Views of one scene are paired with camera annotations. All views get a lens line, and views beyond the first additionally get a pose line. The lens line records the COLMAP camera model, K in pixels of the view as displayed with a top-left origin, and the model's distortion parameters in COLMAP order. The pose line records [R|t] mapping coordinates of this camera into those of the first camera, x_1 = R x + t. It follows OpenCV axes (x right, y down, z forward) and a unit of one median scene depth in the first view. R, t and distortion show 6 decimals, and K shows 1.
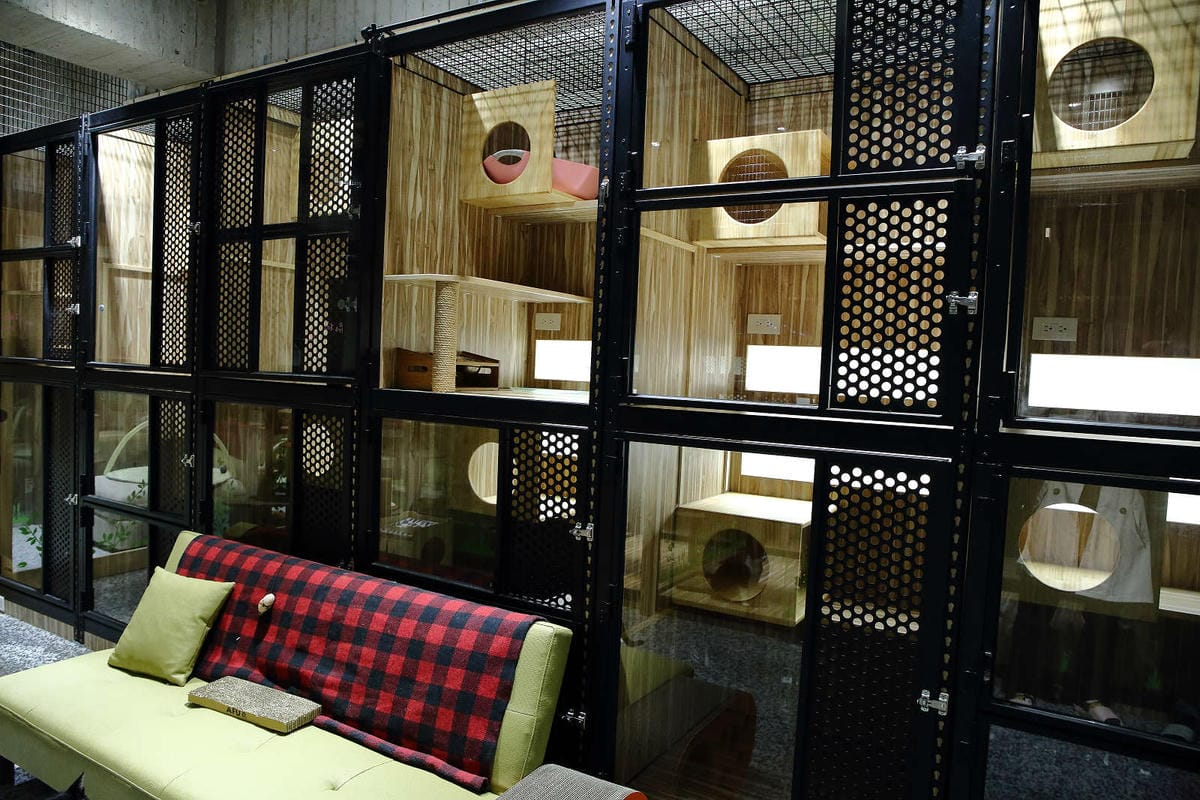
lens RADIAL K [[821.4, 0, 600.0], [0, 821.4, 400.0], [0, 0, 1]] dist [-0.115442, 0.094976]
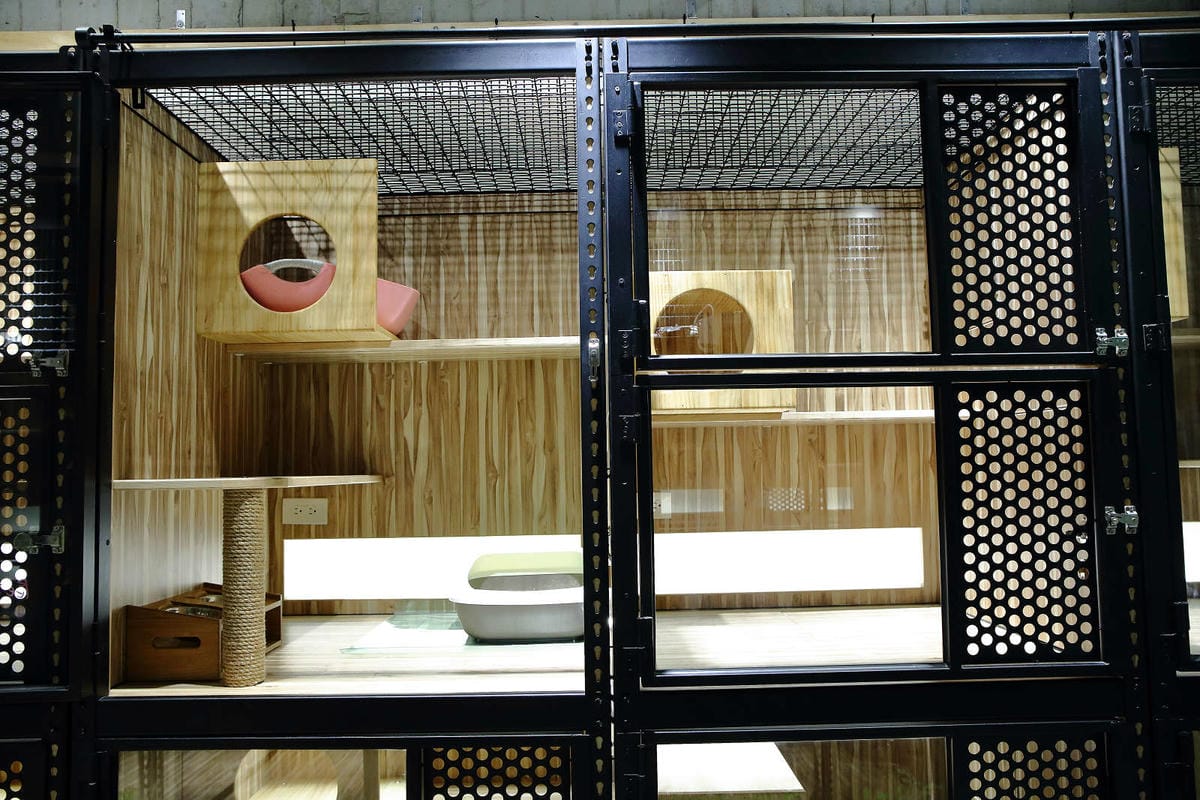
lens RADIAL K [[913.6, 0, 600.0], [0, 913.6, 400.0], [0, 0, 1]] dist [-0.083247, 0.085442]
pose [[0.854865, -0.018877, 0.518507, -0.279009], [0.074274, 0.993498, -0.086287, -0.122837], [-0.513507, 0.112275, 0.850708, 0.298860]]
